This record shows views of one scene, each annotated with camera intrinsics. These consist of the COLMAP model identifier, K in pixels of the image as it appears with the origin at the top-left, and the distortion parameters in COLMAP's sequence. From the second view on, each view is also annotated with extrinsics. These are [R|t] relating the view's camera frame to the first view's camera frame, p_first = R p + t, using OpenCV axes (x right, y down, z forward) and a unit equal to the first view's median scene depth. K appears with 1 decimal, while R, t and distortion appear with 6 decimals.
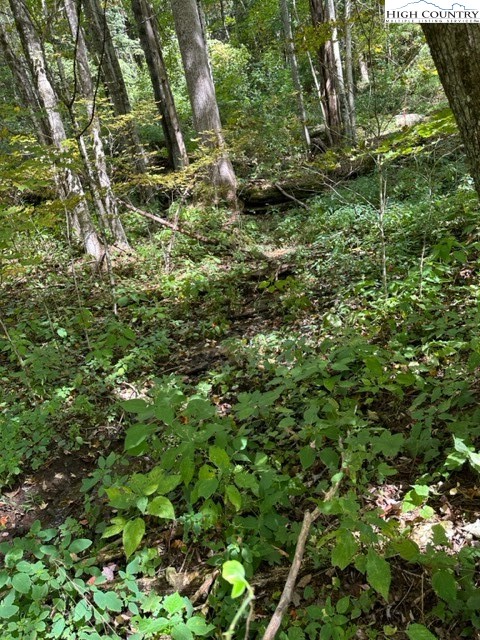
lens RADIAL K [[447.2, 0, 238.6], [0, 447.2, 318.7], [0, 0, 1]] dist [0.108849, -0.143768]
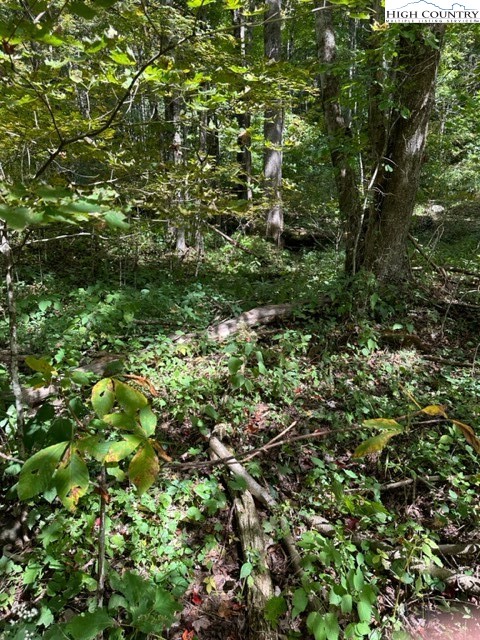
lens RADIAL K [[447.2, 0, 238.6], [0, 447.2, 318.7], [0, 0, 1]] dist [0.108849, -0.143768]
pose [[0.976165, 0.205097, -0.070973, 0.021266], [-0.211790, 0.971646, -0.105112, 0.161377], [0.047403, 0.117638, 0.991925, -0.379151]]
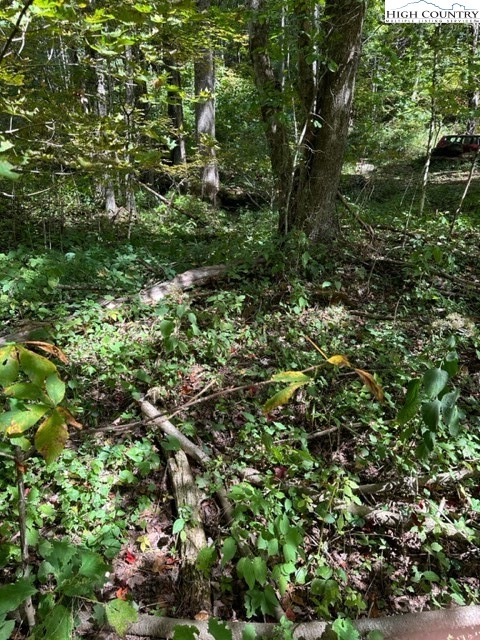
lens RADIAL K [[447.2, 0, 238.6], [0, 447.2, 318.7], [0, 0, 1]] dist [0.108849, -0.143768]
pose [[0.983170, 0.170408, 0.065863, 0.036536], [-0.167497, 0.984728, -0.047498, 0.159797], [-0.072951, 0.035667, 0.996698, -0.374920]]
